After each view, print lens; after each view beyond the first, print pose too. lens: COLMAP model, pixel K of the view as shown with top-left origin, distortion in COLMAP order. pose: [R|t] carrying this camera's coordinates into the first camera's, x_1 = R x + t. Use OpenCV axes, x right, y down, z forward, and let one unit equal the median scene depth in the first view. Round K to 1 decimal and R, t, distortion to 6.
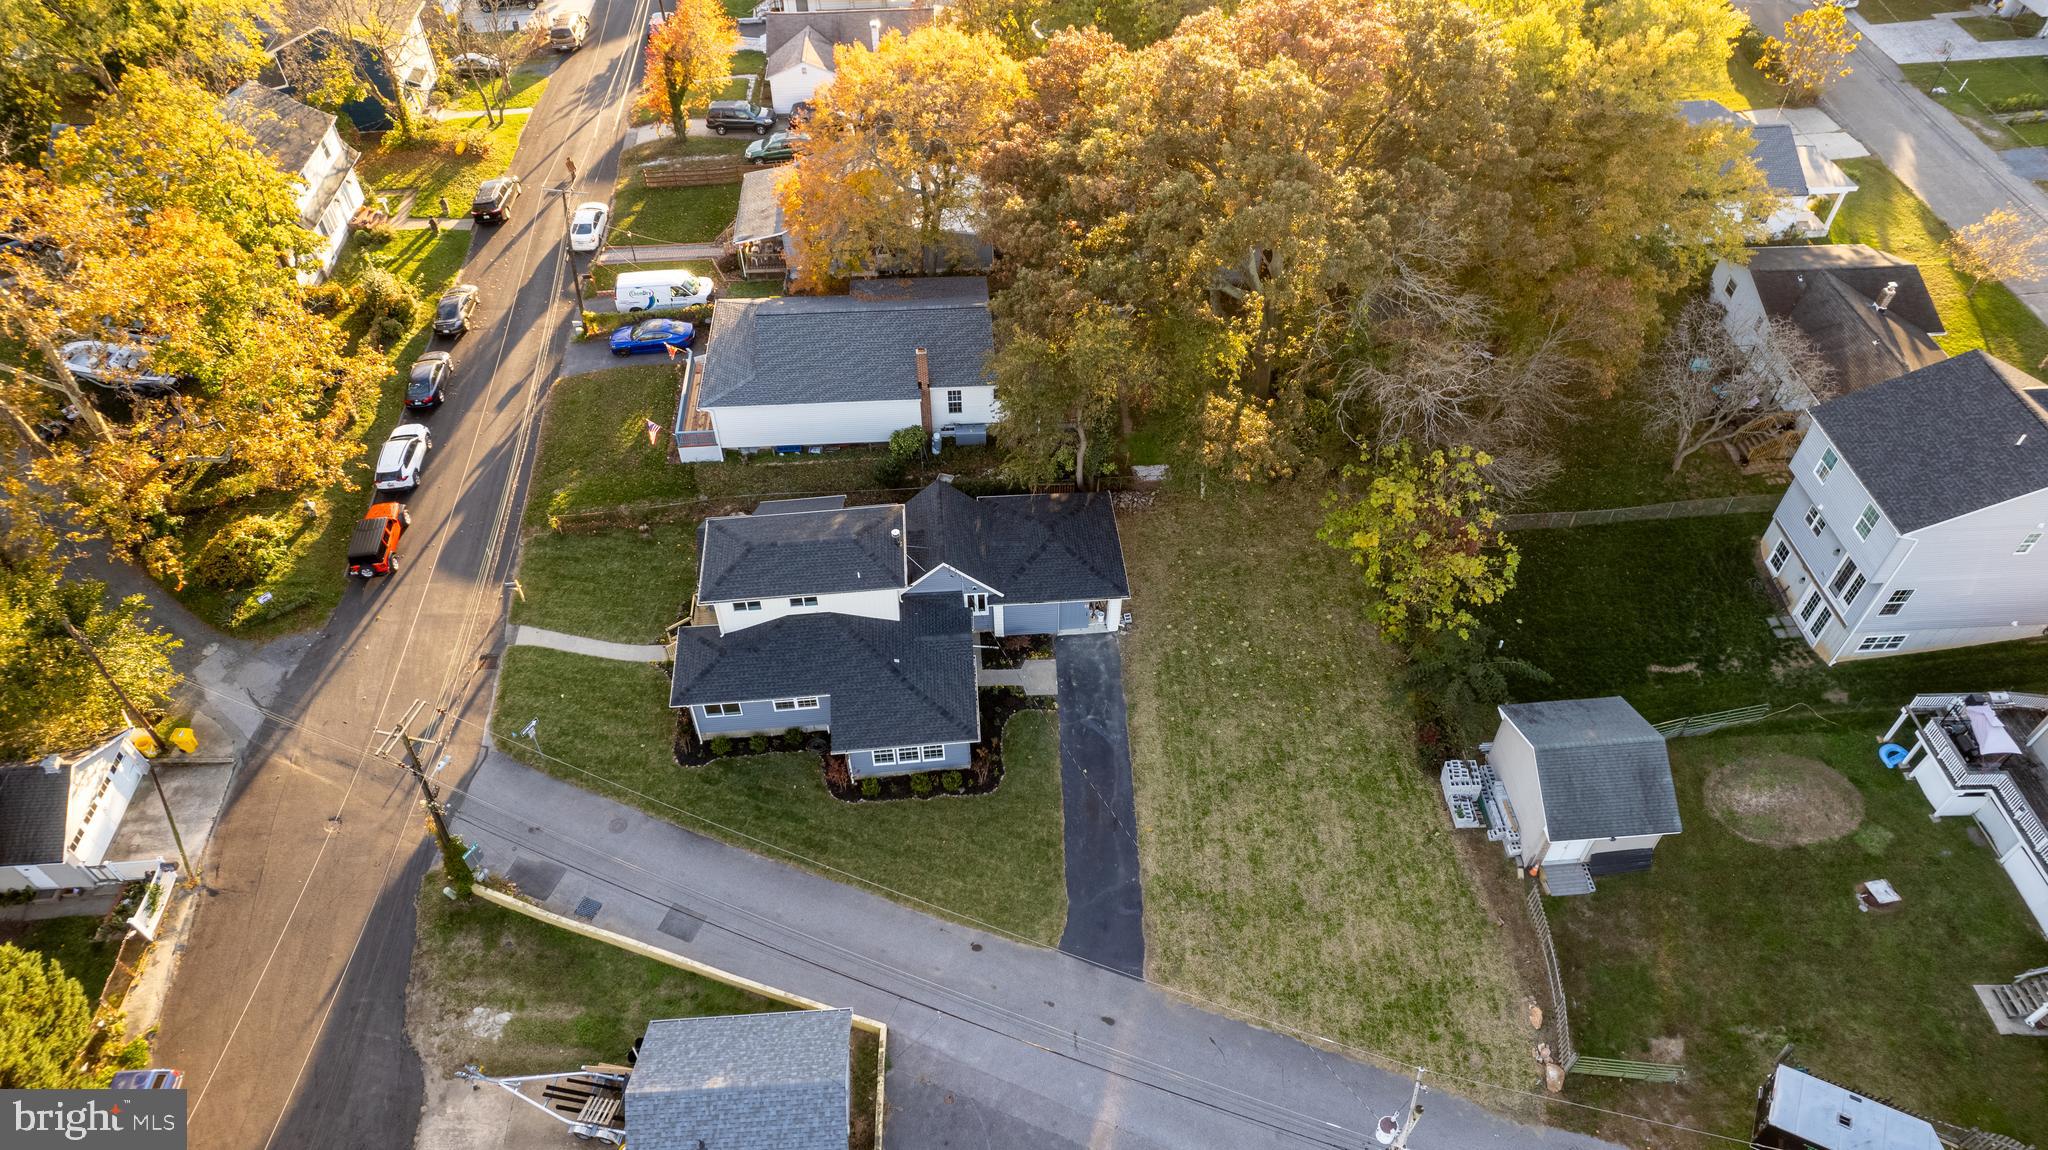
lens RADIAL K [[1321.1, 0, 1029.7], [0, 1321.1, 574.0], [0, 0, 1]] dist [-0.077323, 0.076352]
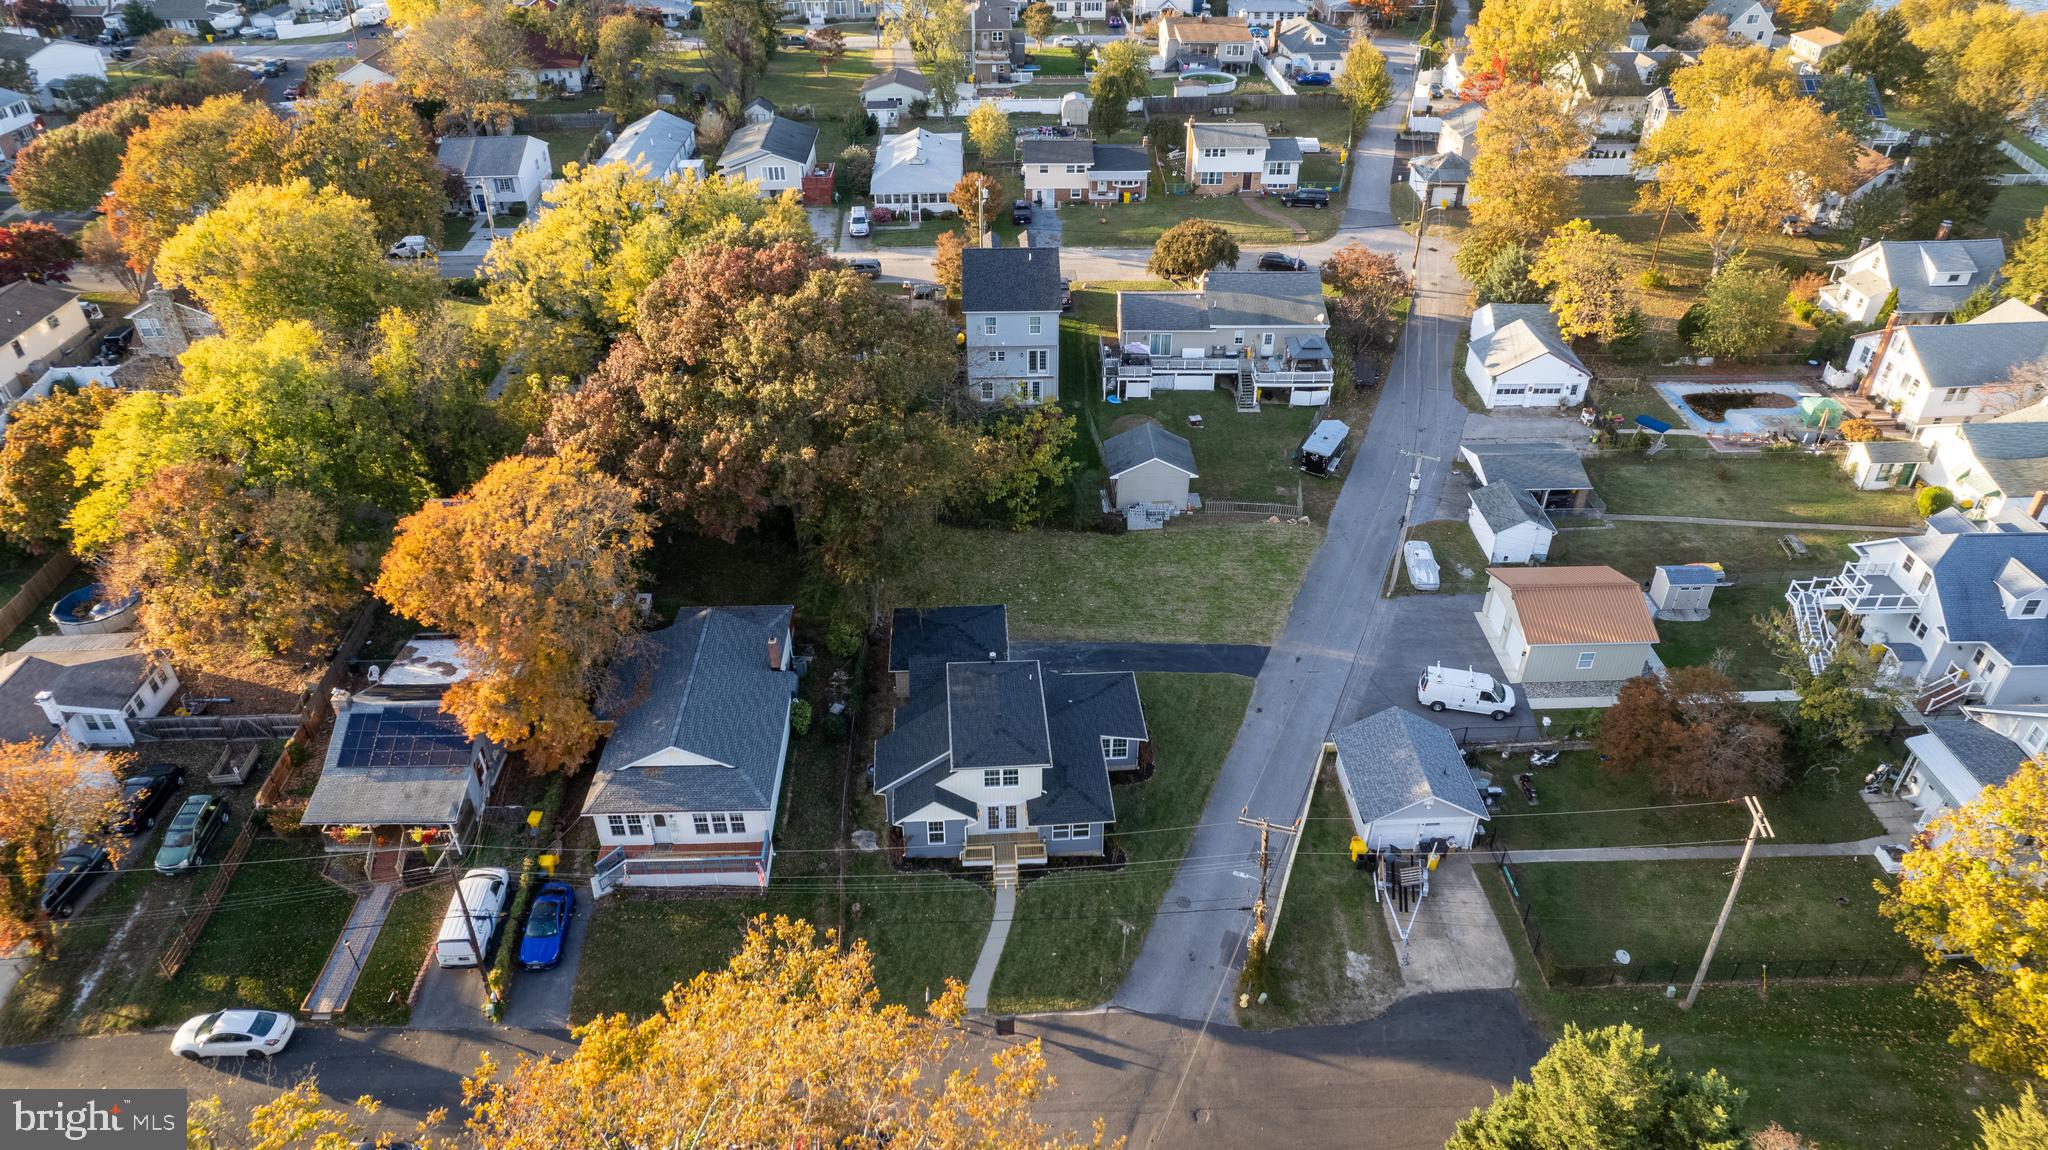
lens RADIAL K [[1321.1, 0, 1029.7], [0, 1321.1, 574.0], [0, 0, 1]] dist [-0.077323, 0.076352]
pose [[0.029337, -0.561624, 0.826872, -1.128394], [0.721455, 0.584453, 0.371372, -0.533165], [-0.691839, 0.585656, 0.422333, 0.382095]]
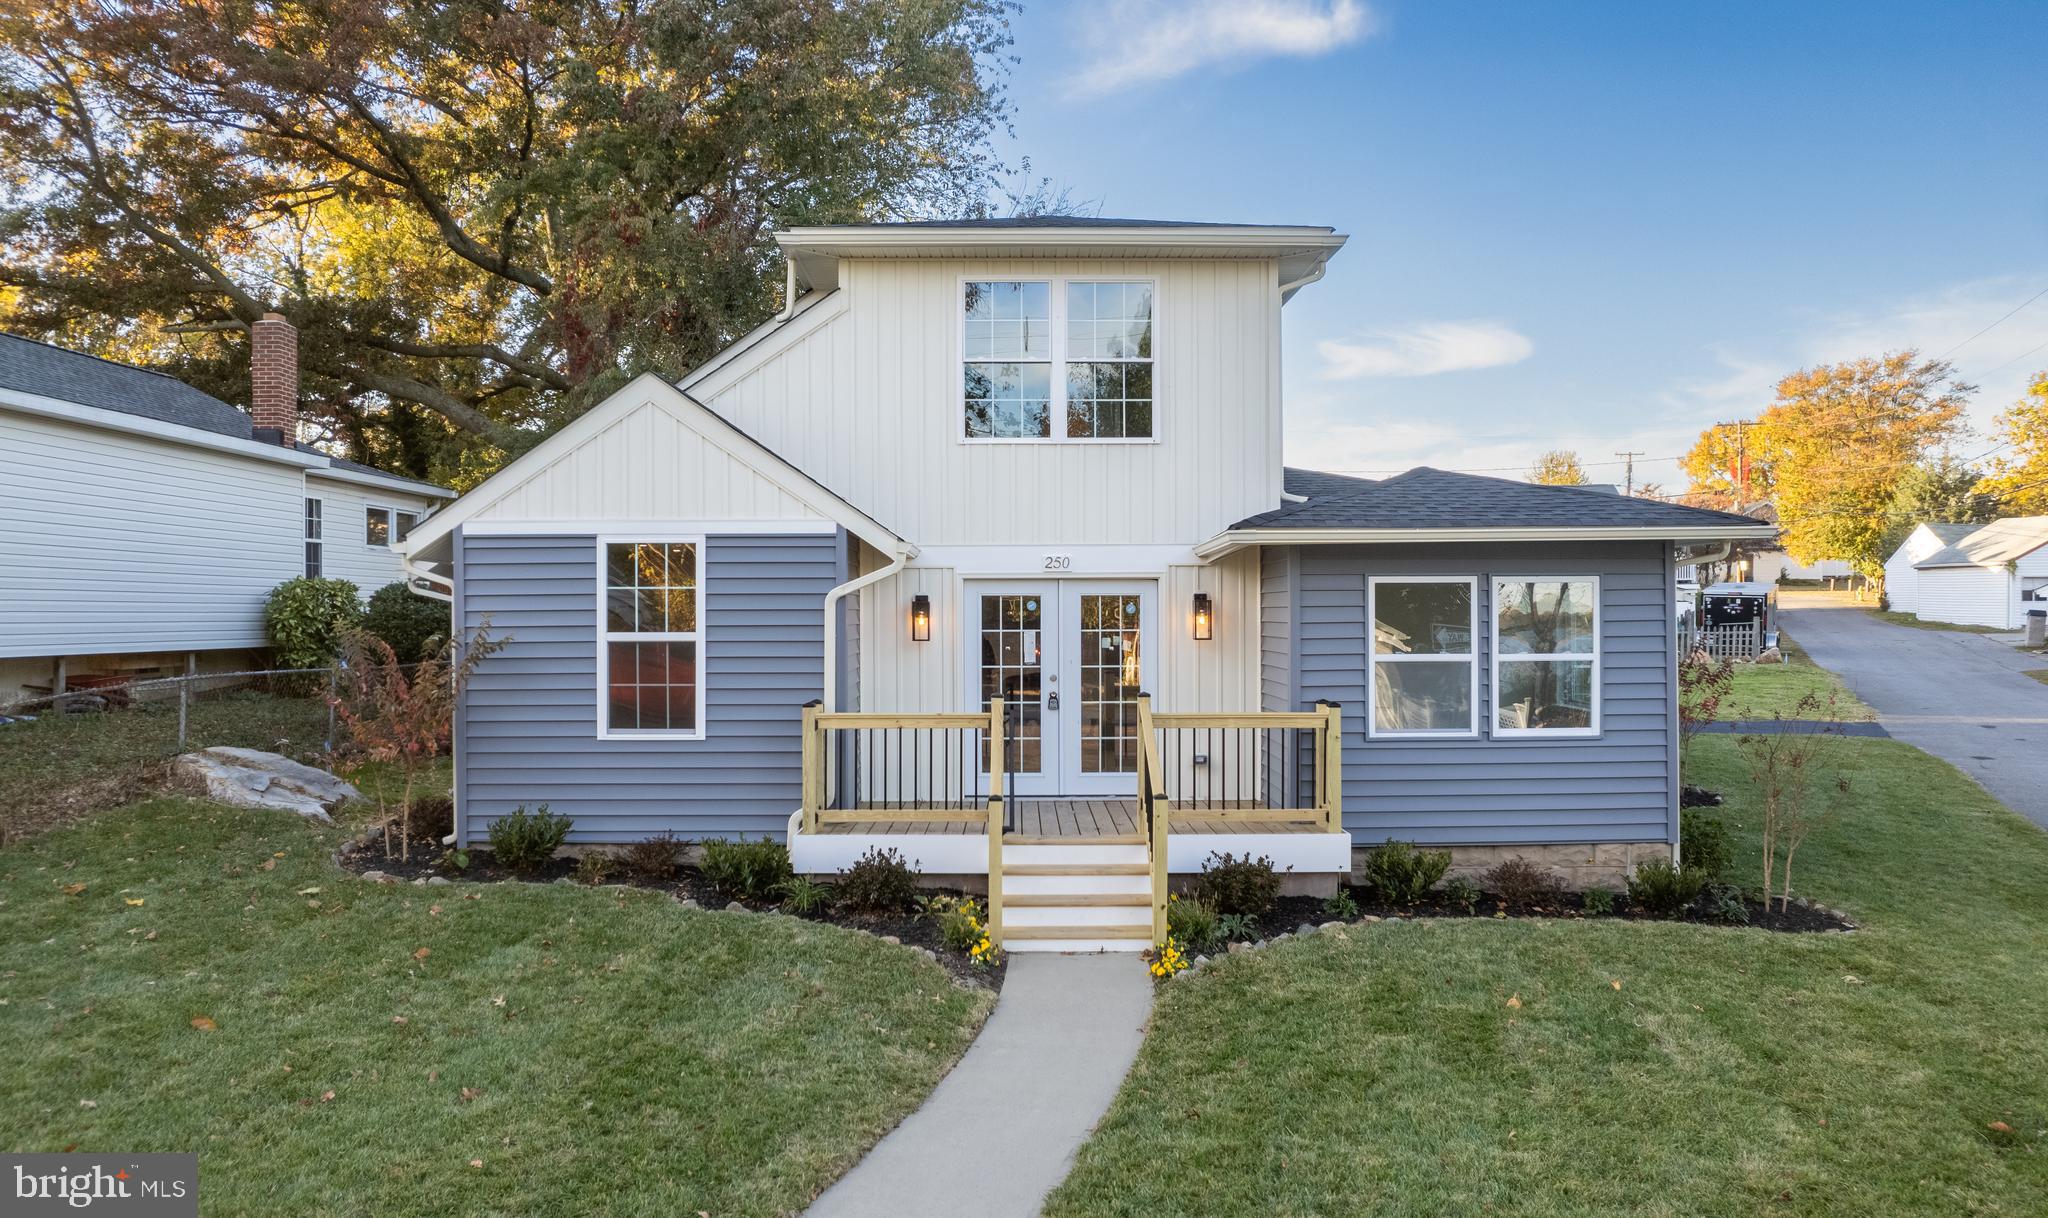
lens RADIAL K [[1398.2, 0, 1024.0], [0, 1398.2, 609.0], [0, 0, 1]] dist [-0.075405, 0.068920]
pose [[0.080007, 0.001045, 0.996794, -0.470549], [0.723971, 0.687317, -0.058830, 0.038999], [-0.685175, 0.726357, 0.054234, 1.034753]]
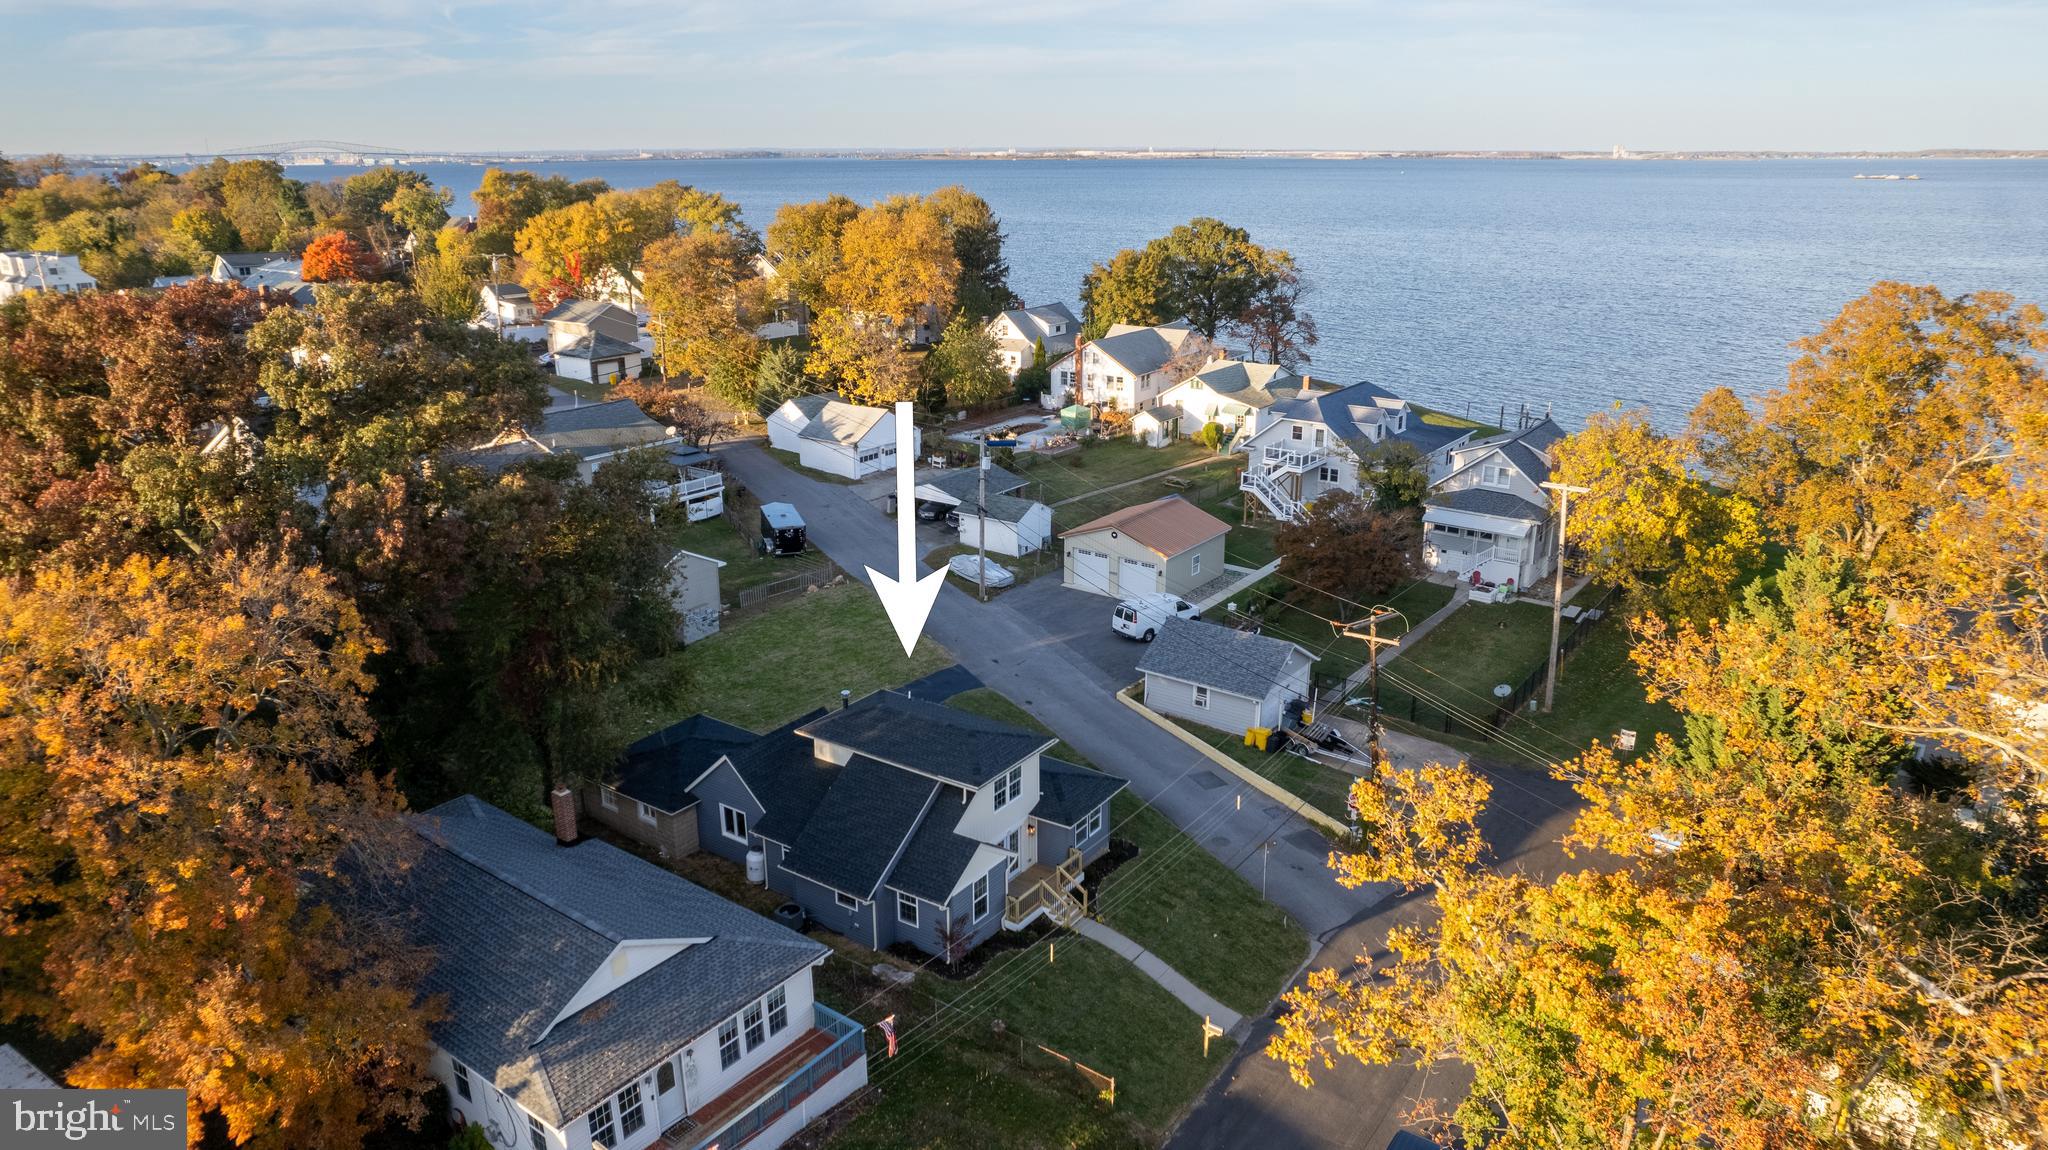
lens RADIAL K [[1311.7, 0, 1024.0], [0, 1311.7, 575.0], [0, 0, 1]] dist [-0.083386, 0.081273]
pose [[-0.765832, -0.198386, 0.611674, -0.744920], [0.465217, 0.485755, 0.740010, -0.694422], [-0.443931, 0.851285, -0.279714, 1.131988]]
